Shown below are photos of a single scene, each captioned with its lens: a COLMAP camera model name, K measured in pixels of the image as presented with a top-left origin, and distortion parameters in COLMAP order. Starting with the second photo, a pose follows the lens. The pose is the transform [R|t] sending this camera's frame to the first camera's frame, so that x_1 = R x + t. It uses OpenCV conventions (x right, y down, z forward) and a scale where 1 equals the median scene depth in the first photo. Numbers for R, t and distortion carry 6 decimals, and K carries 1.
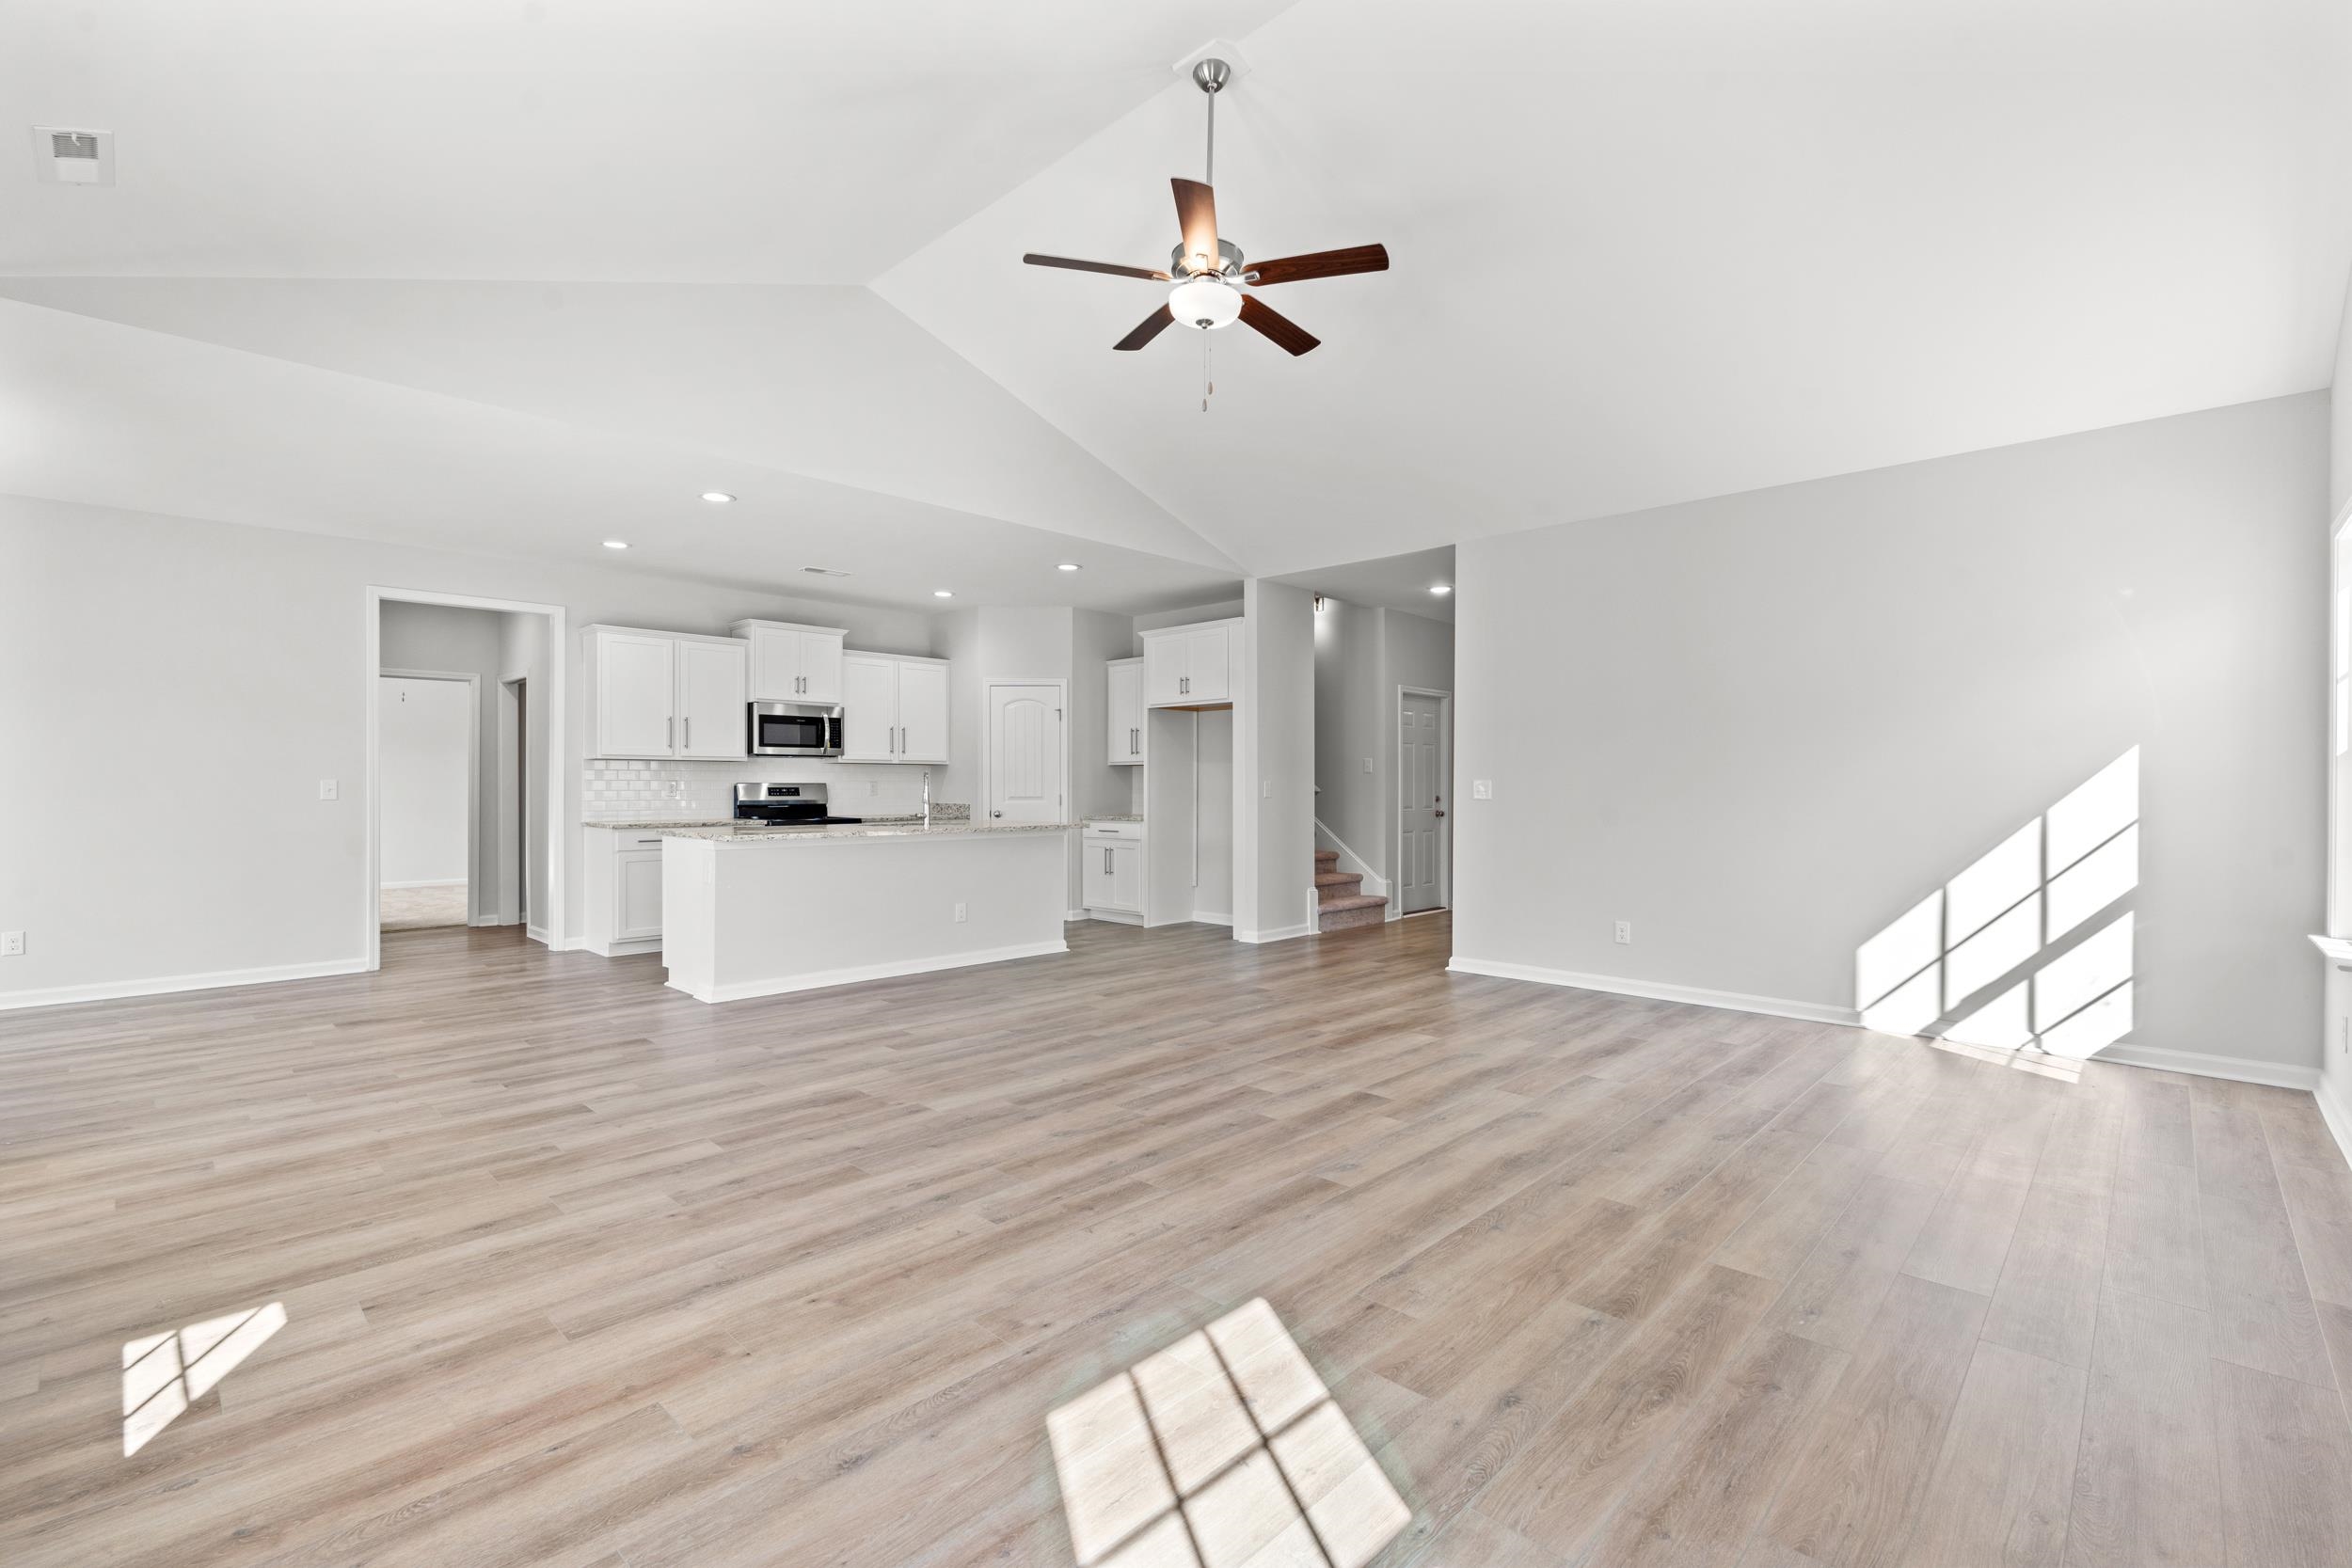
lens RADIAL K [[1074.4, 0, 1182.4], [0, 1074.4, 783.2], [0, 0, 1]] dist [0.000745, 0.000646]
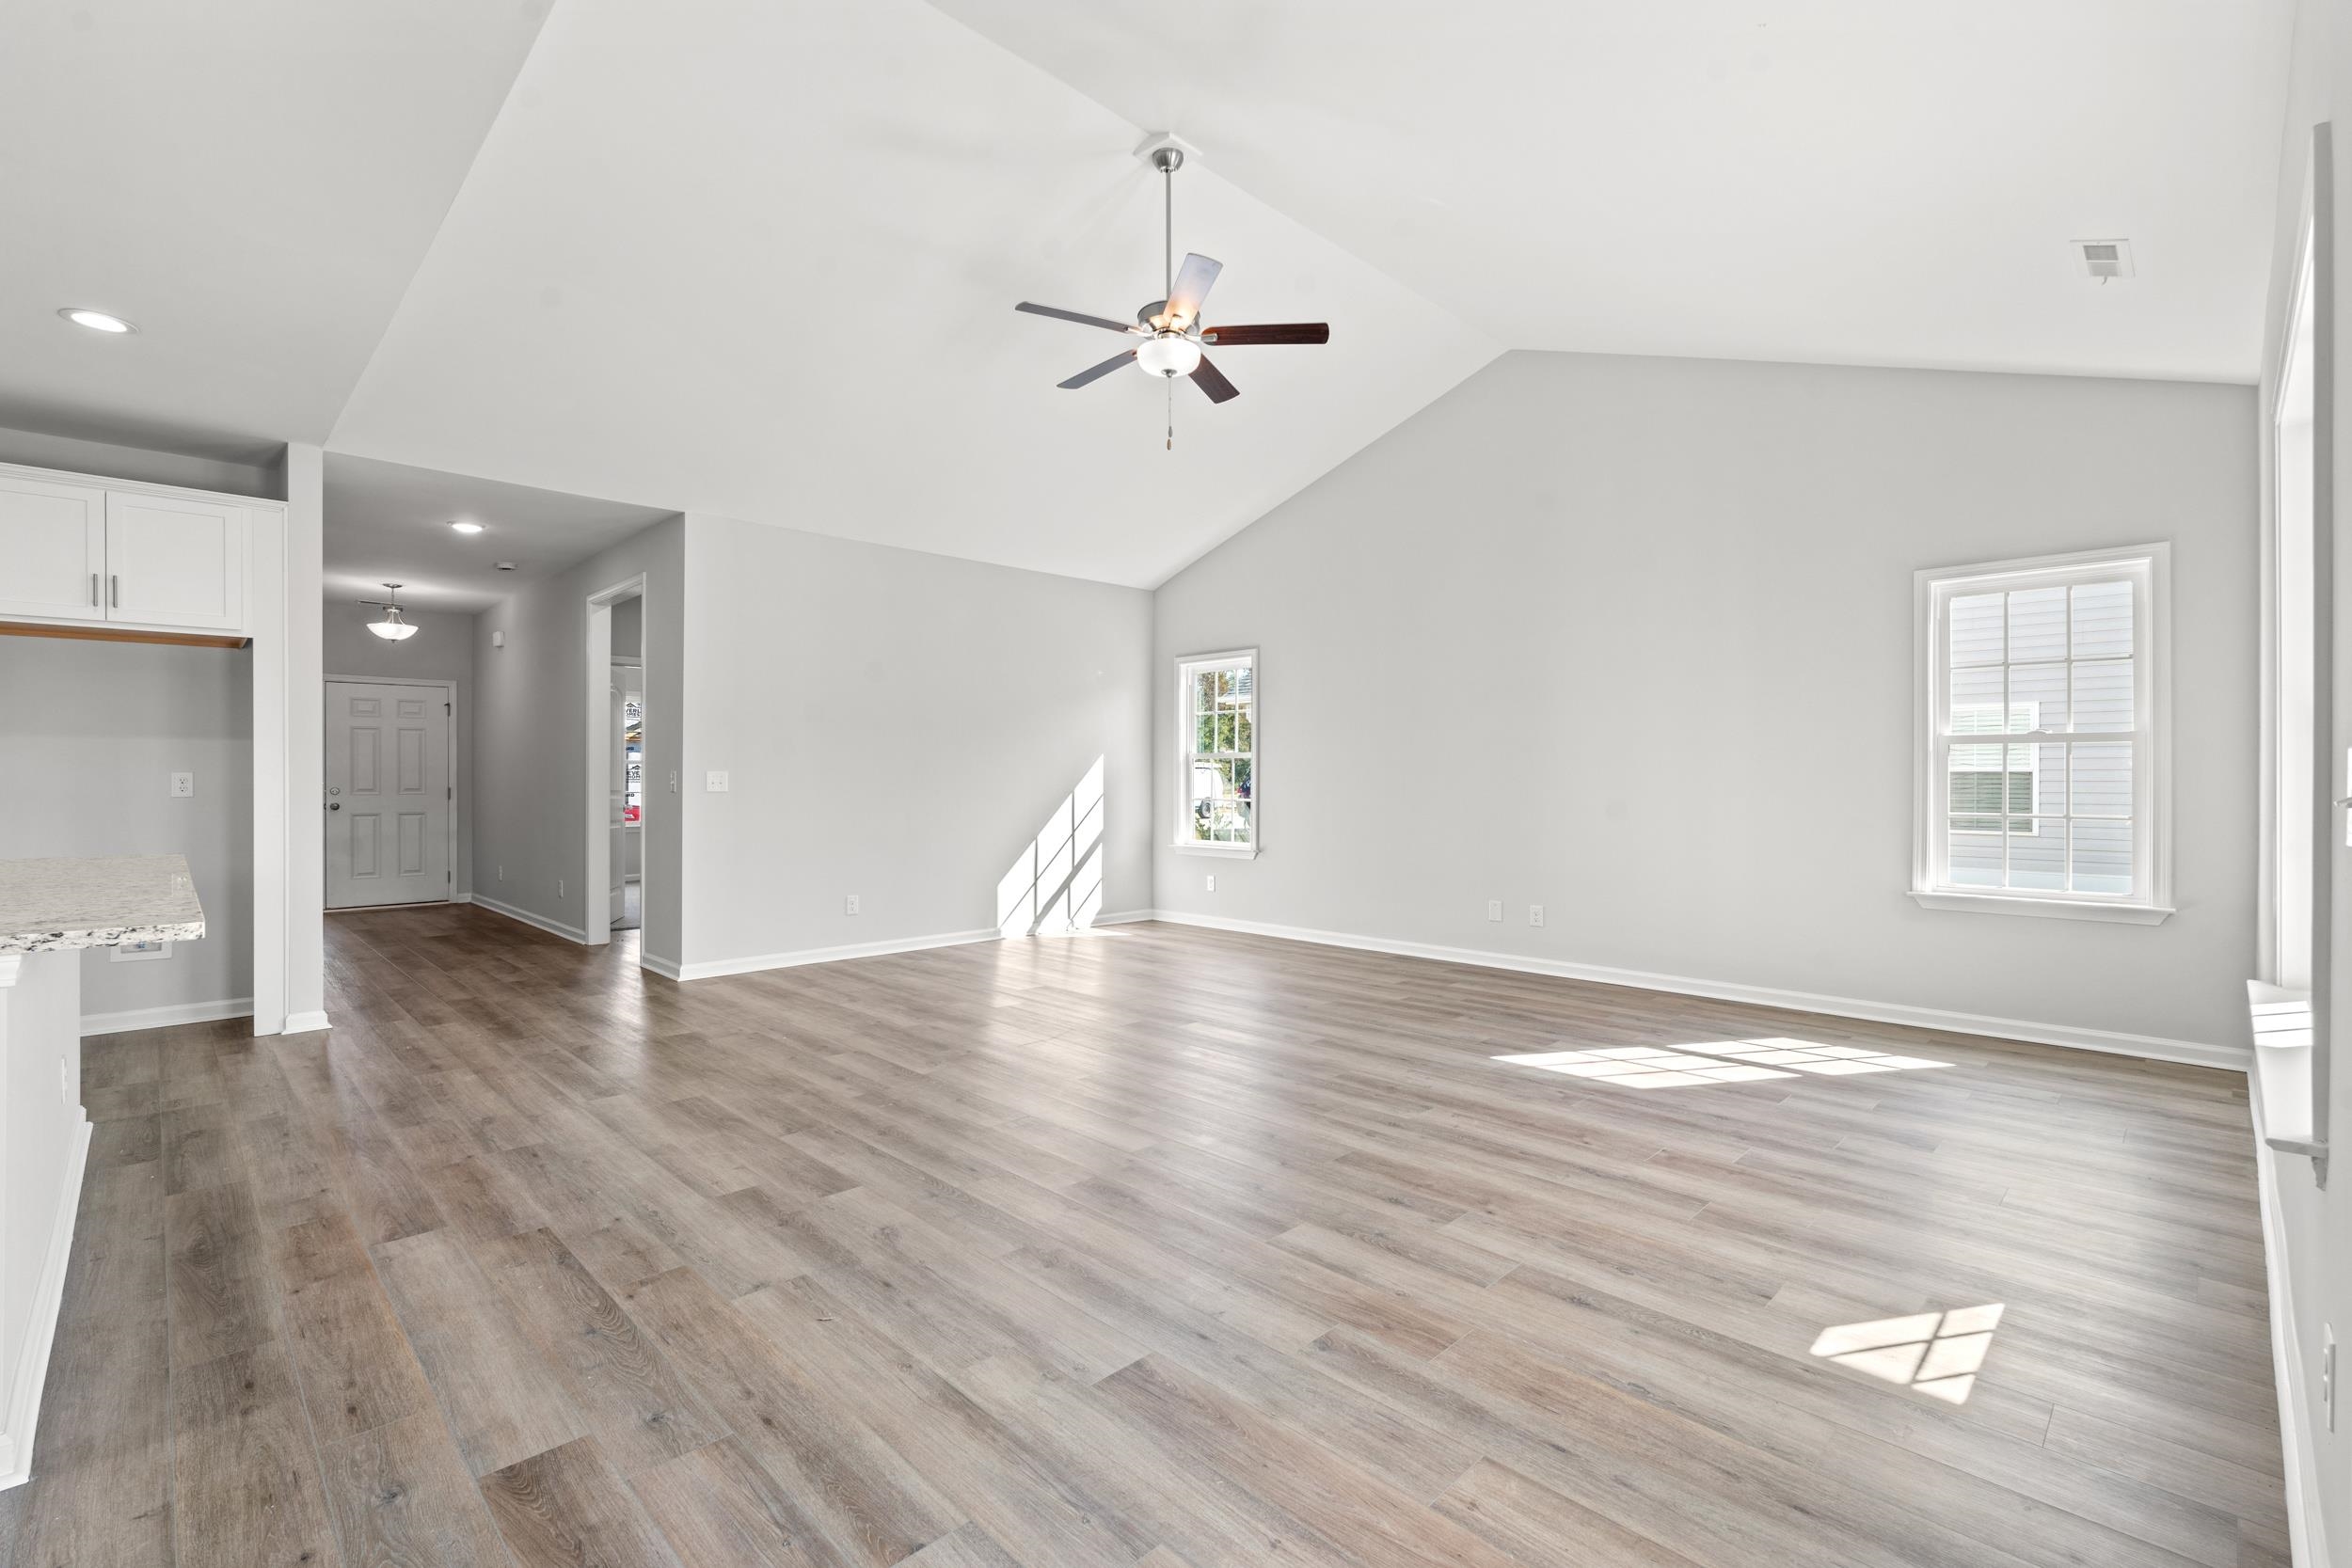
lens RADIAL K [[1074.4, 0, 1182.4], [0, 1074.4, 783.2], [0, 0, 1]] dist [0.000745, 0.000646]
pose [[-0.017708, -0.006877, 0.999820, -1.112088], [-0.002135, 0.999974, 0.006840, 0.000778], [-0.999841, -0.002014, -0.017722, 0.994079]]
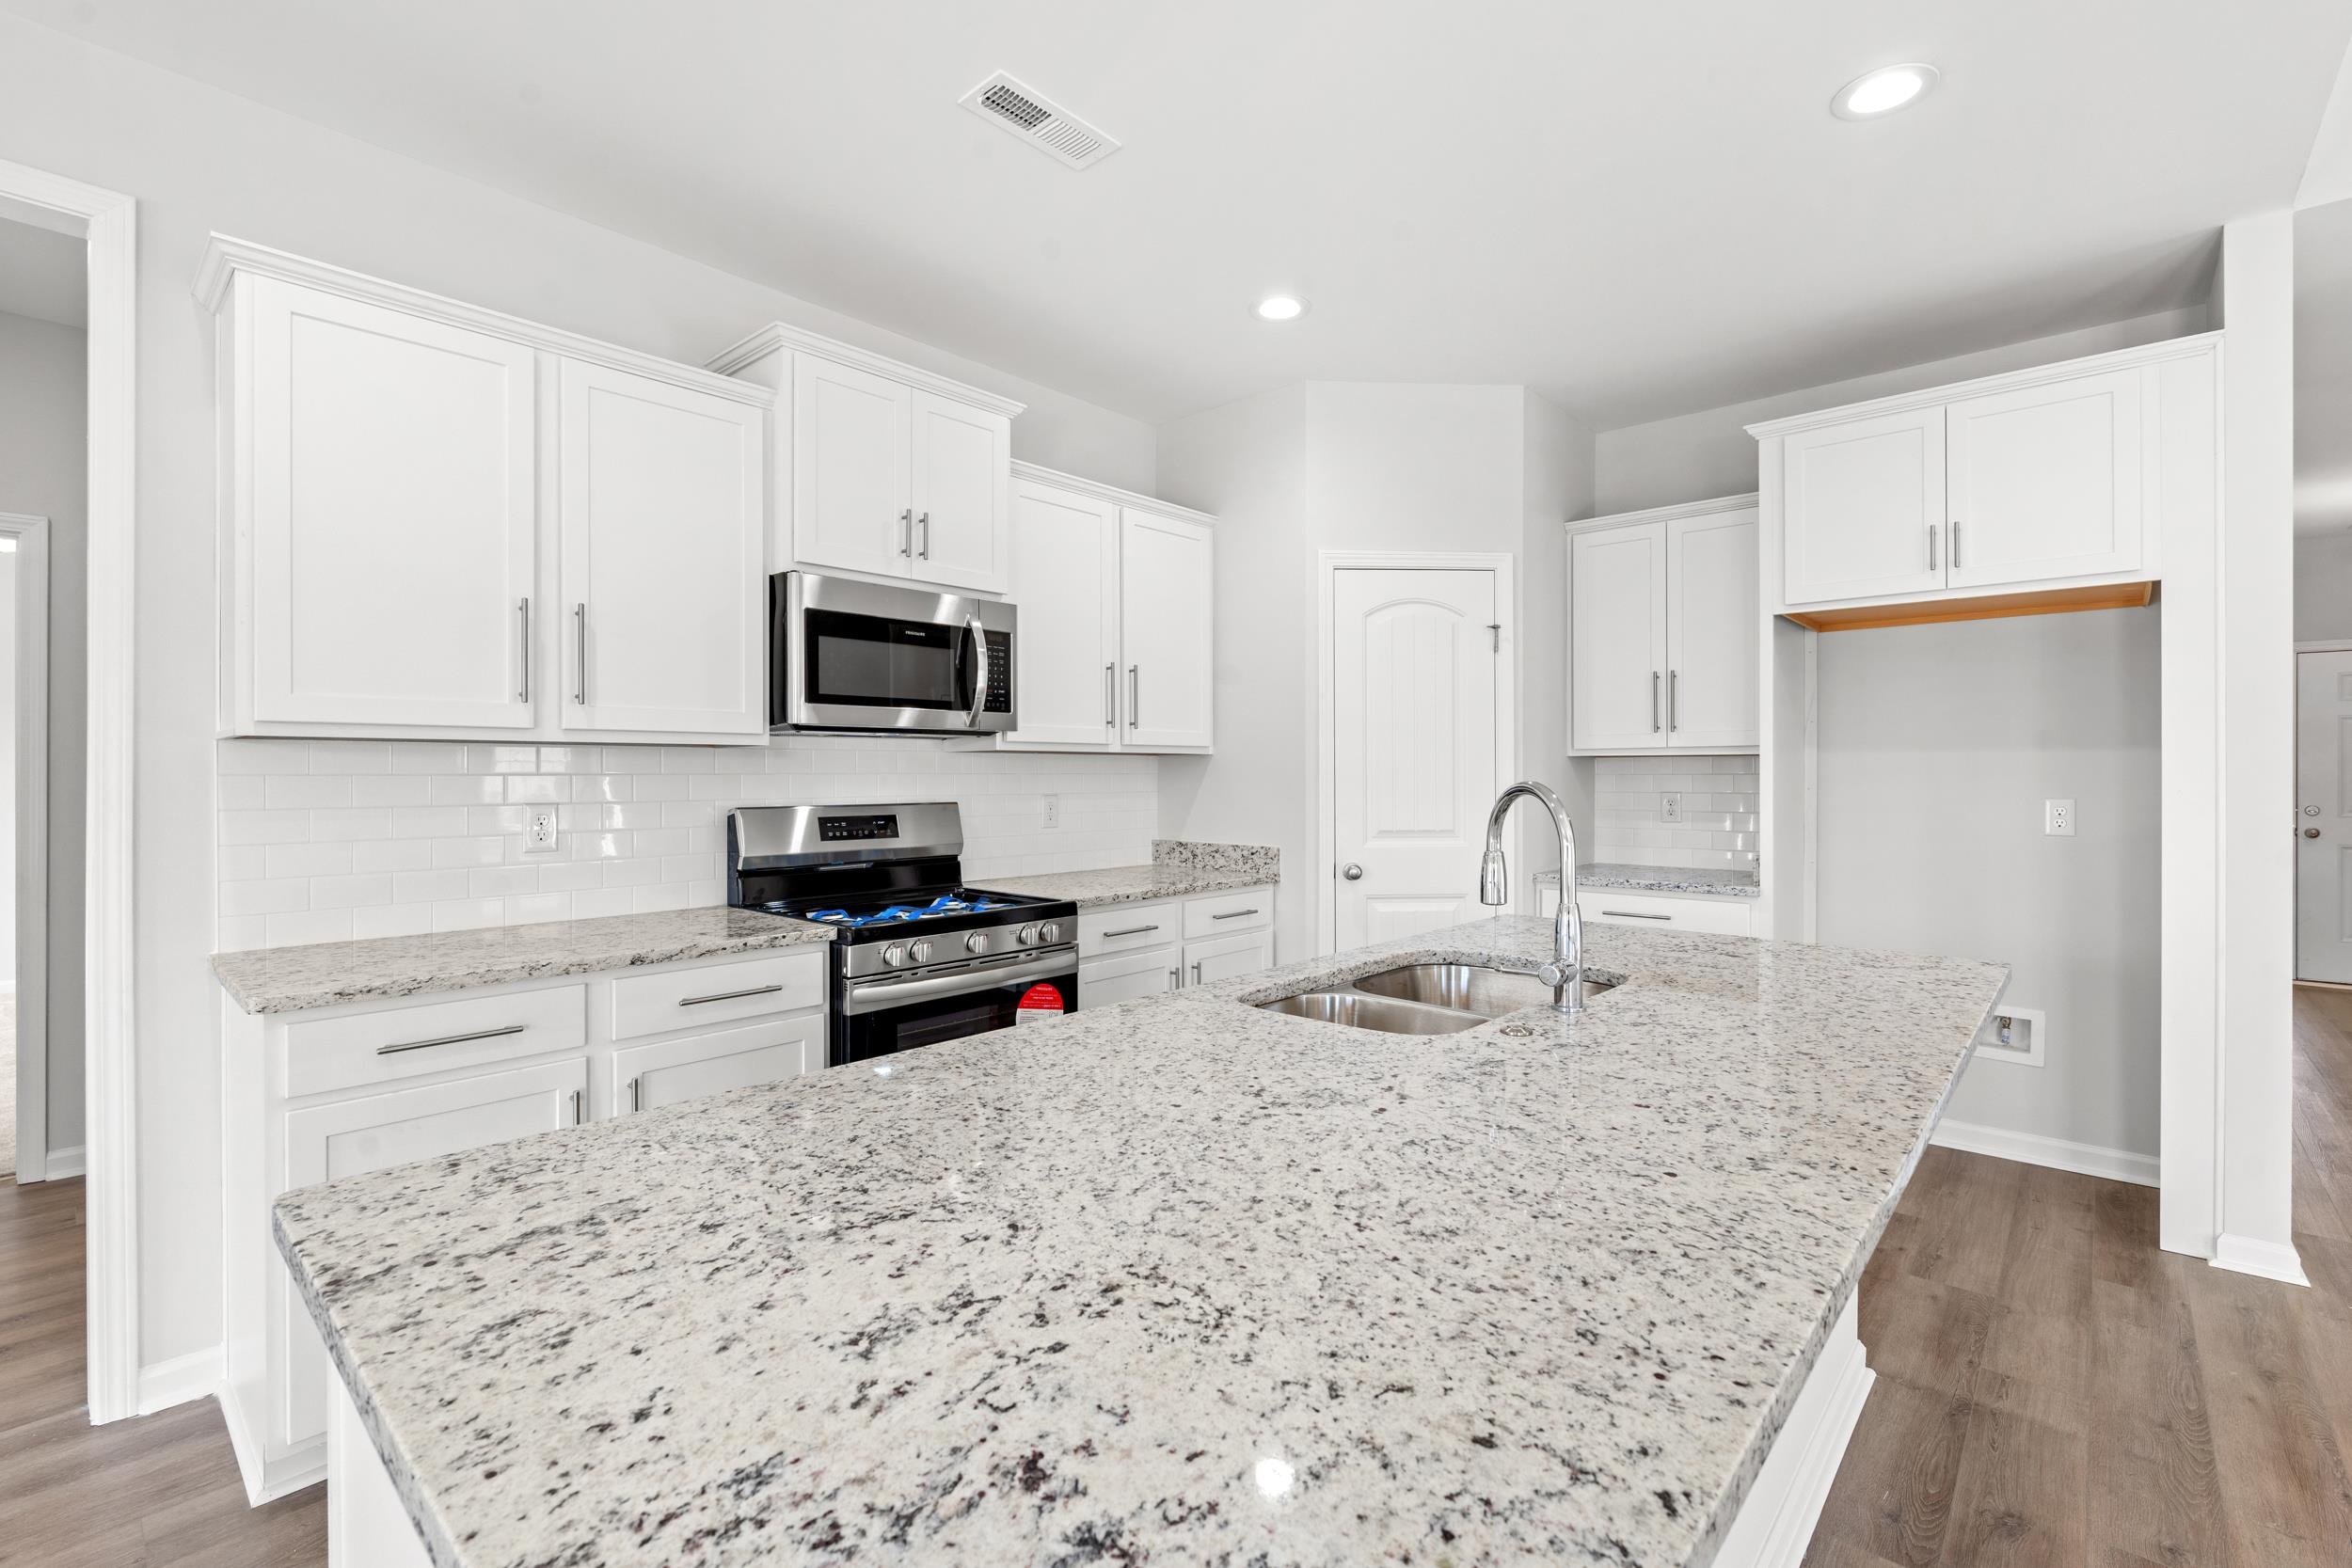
lens RADIAL K [[1038.8, 0, 1187.8], [0, 1038.8, 777.8], [0, 0, 1]] dist [-0.001356, -0.000523]
pose [[0.995321, -0.004853, 0.096502, -0.631952], [0.004504, 0.999982, 0.003843, -0.022784], [-0.096519, -0.003391, 0.995325, 1.363667]]
